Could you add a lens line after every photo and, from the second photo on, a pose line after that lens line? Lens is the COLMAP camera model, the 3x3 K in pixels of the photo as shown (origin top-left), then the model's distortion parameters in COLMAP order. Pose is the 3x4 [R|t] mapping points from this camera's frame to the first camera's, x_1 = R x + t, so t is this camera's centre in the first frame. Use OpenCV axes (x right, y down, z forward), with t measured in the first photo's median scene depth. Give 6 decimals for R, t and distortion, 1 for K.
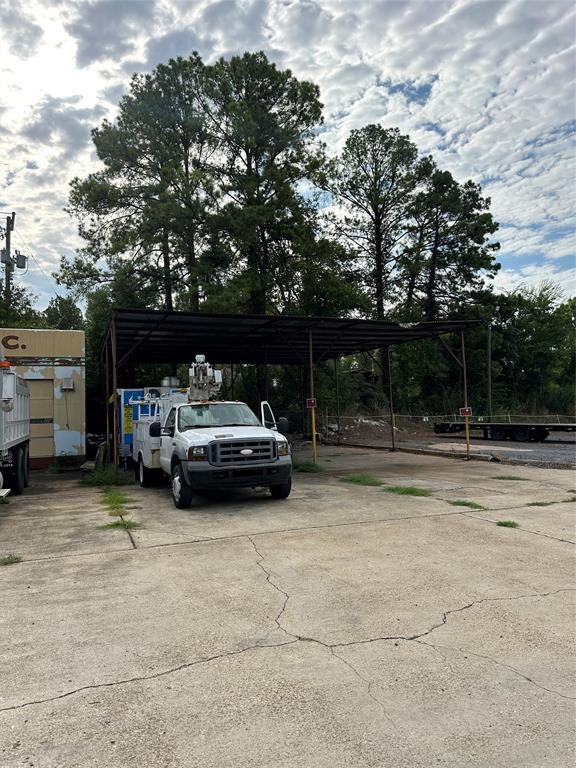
lens RADIAL K [[527.9, 0, 288.0], [0, 527.9, 384.0], [0, 0, 1]] dist [0.003184, 0.002019]
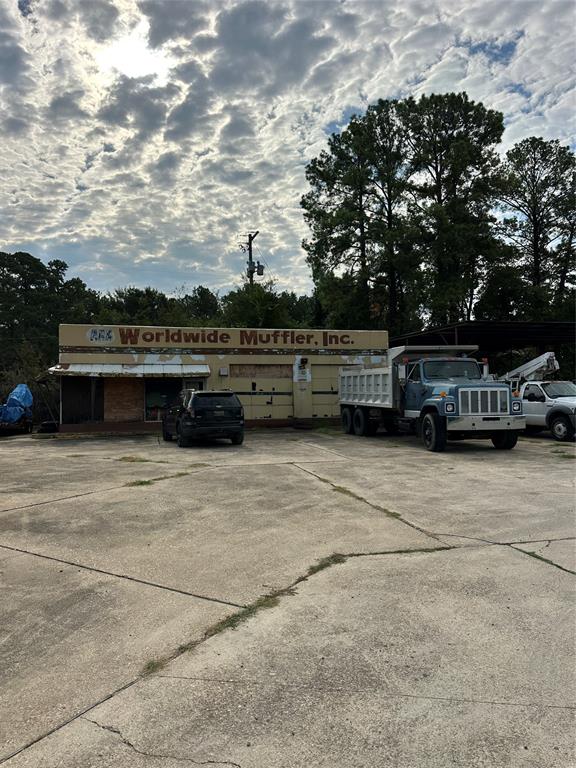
lens RADIAL K [[545.0, 0, 288.0], [0, 545.0, 384.0], [0, 0, 1]] dist [0.008729, -0.000025]
pose [[0.994384, 0.008968, -0.105452, -0.021738], [-0.005005, 0.999273, 0.037786, -0.000505], [0.105714, -0.037046, 0.993706, -0.021001]]
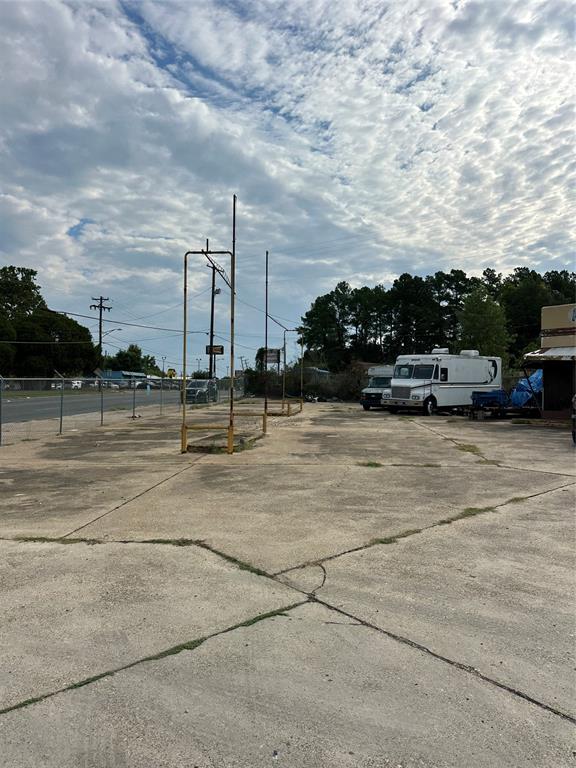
lens RADIAL K [[545.0, 0, 288.0], [0, 545.0, 384.0], [0, 0, 1]] dist [0.008729, -0.000025]
pose [[0.332275, 0.023567, -0.942888, 0.191642], [0.047063, 0.998028, 0.041530, 0.003722], [0.942007, -0.058175, 0.330511, 0.154777]]
